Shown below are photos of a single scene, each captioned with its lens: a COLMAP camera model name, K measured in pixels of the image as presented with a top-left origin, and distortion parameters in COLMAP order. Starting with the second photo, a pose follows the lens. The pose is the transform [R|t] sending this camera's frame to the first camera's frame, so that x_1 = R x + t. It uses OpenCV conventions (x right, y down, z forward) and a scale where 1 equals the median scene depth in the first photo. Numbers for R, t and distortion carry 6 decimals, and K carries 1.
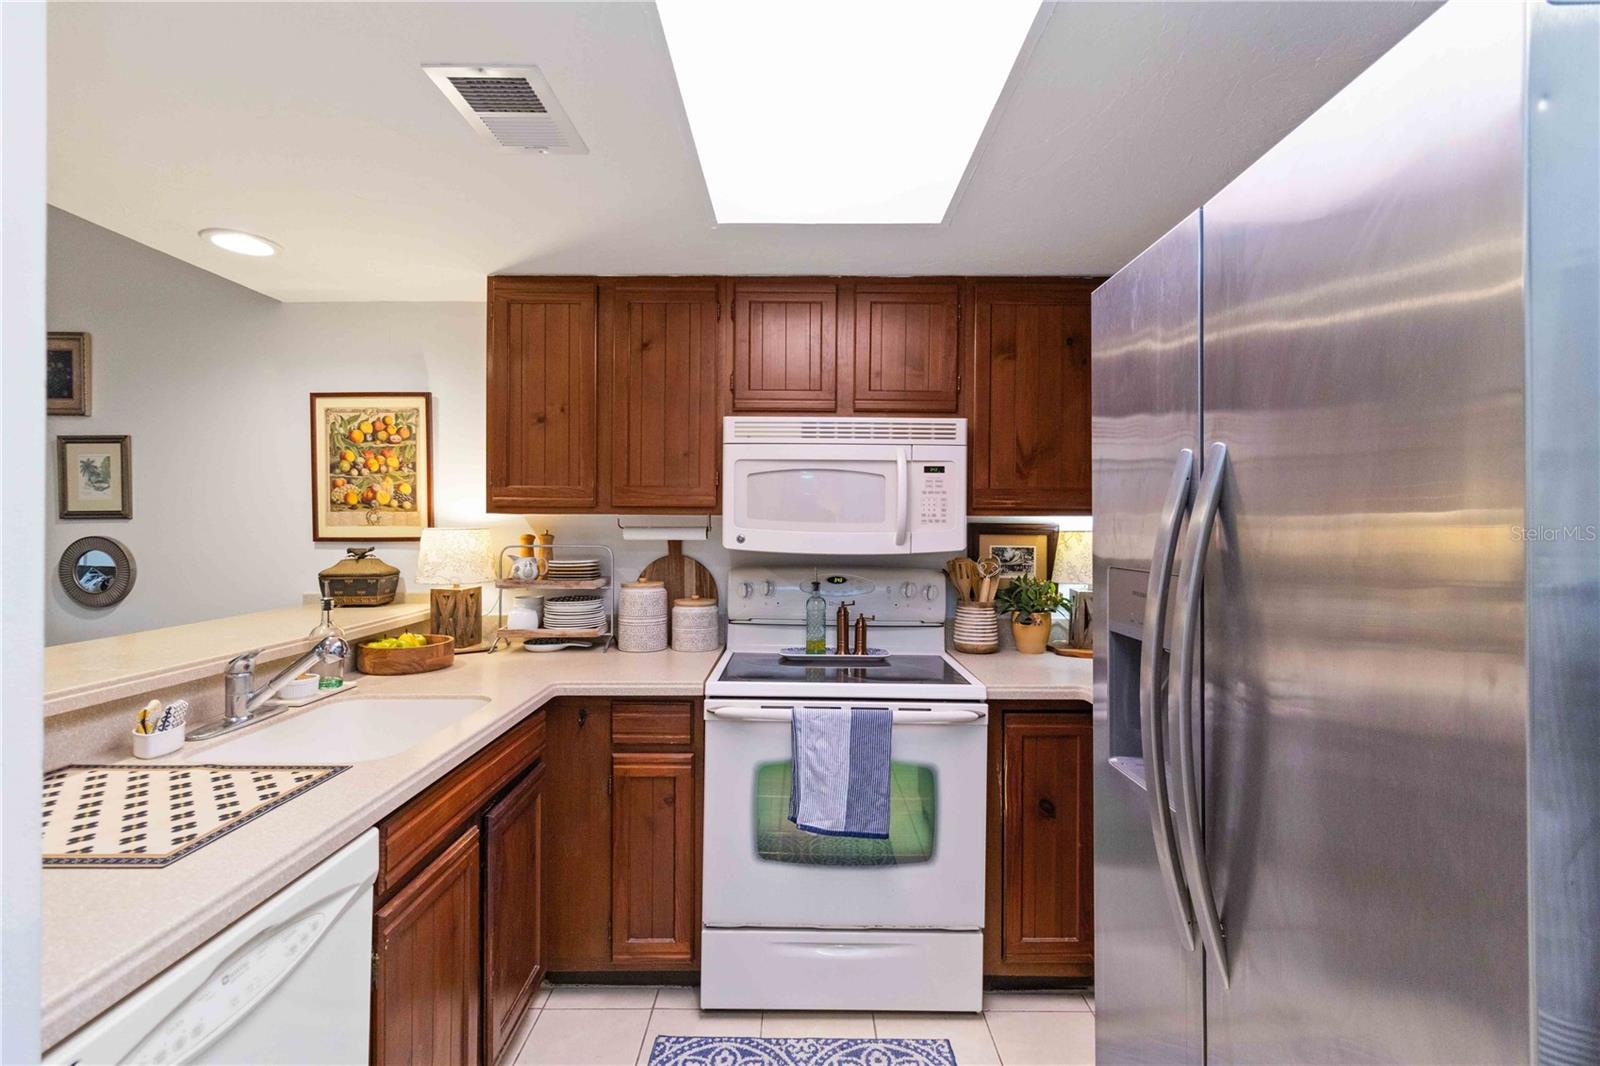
lens RADIAL K [[756.9, 0, 798.1], [0, 756.9, 526.0], [0, 0, 1]] dist [0.001888, 0.001583]
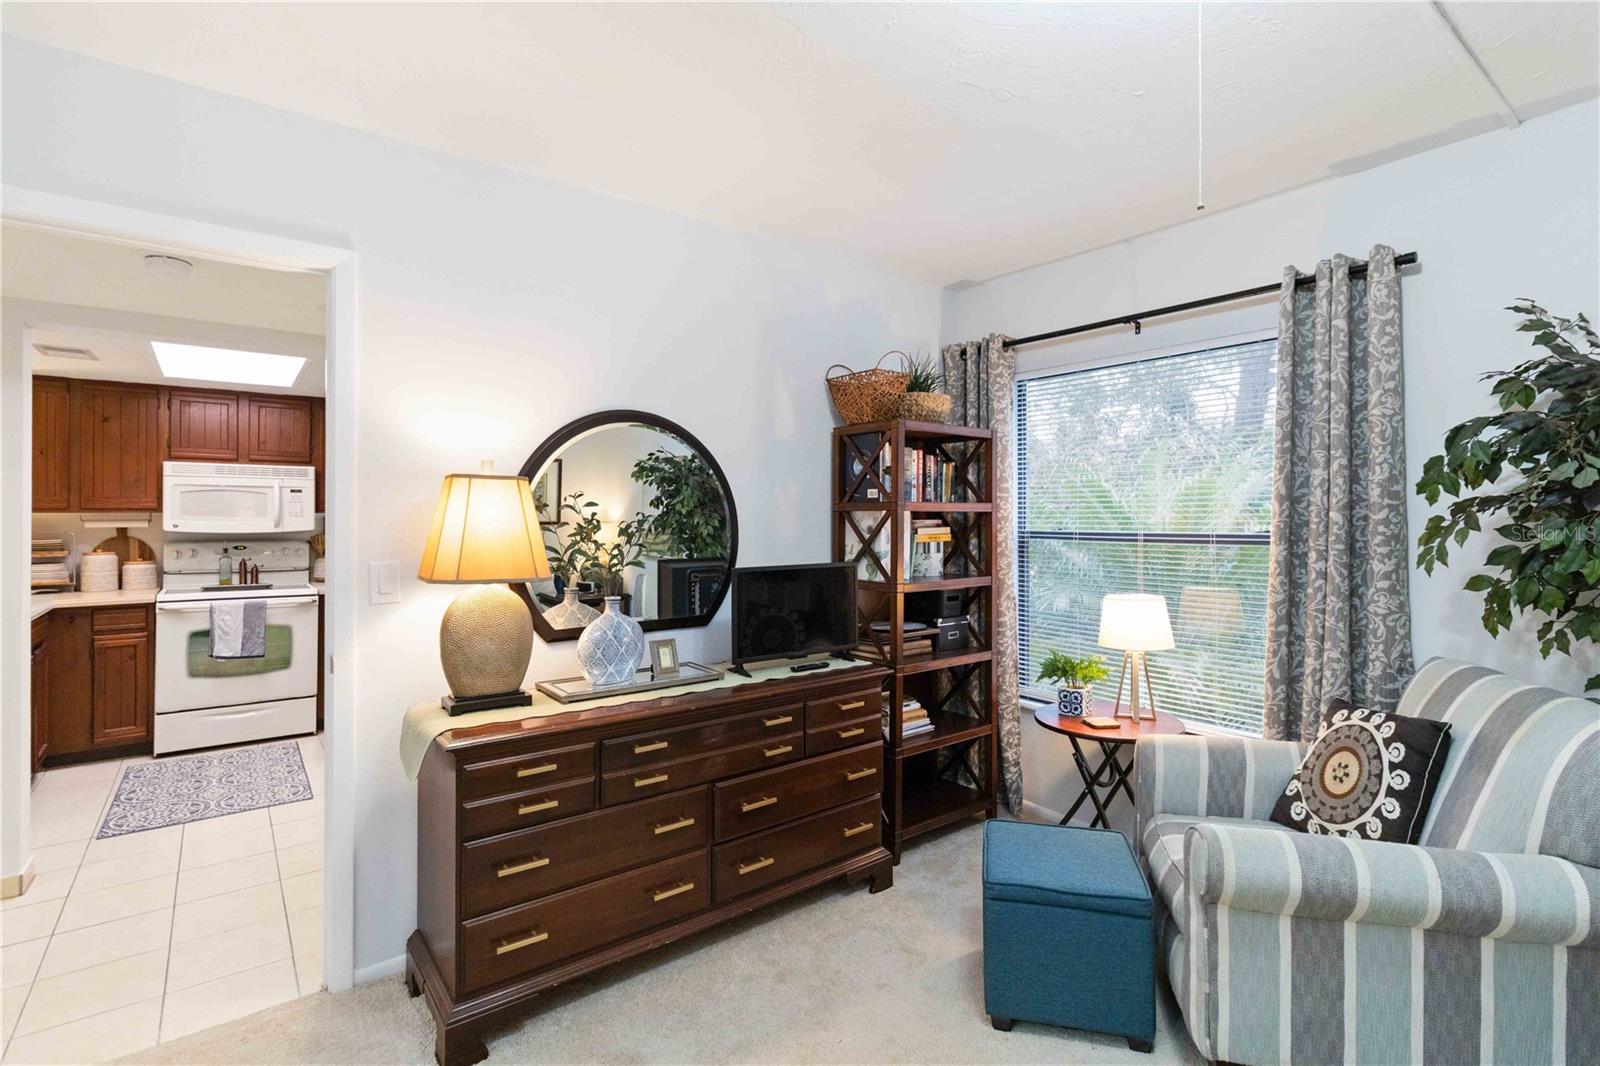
lens RADIAL K [[756.9, 0, 791.9], [0, 756.9, 514.8], [0, 0, 1]] dist [0.001888, 0.001583]
pose [[0.794625, -0.002918, 0.607093, -0.001260], [0.003357, 0.999994, 0.000412, -0.006132], [-0.607091, 0.001710, 0.794630, -1.443826]]
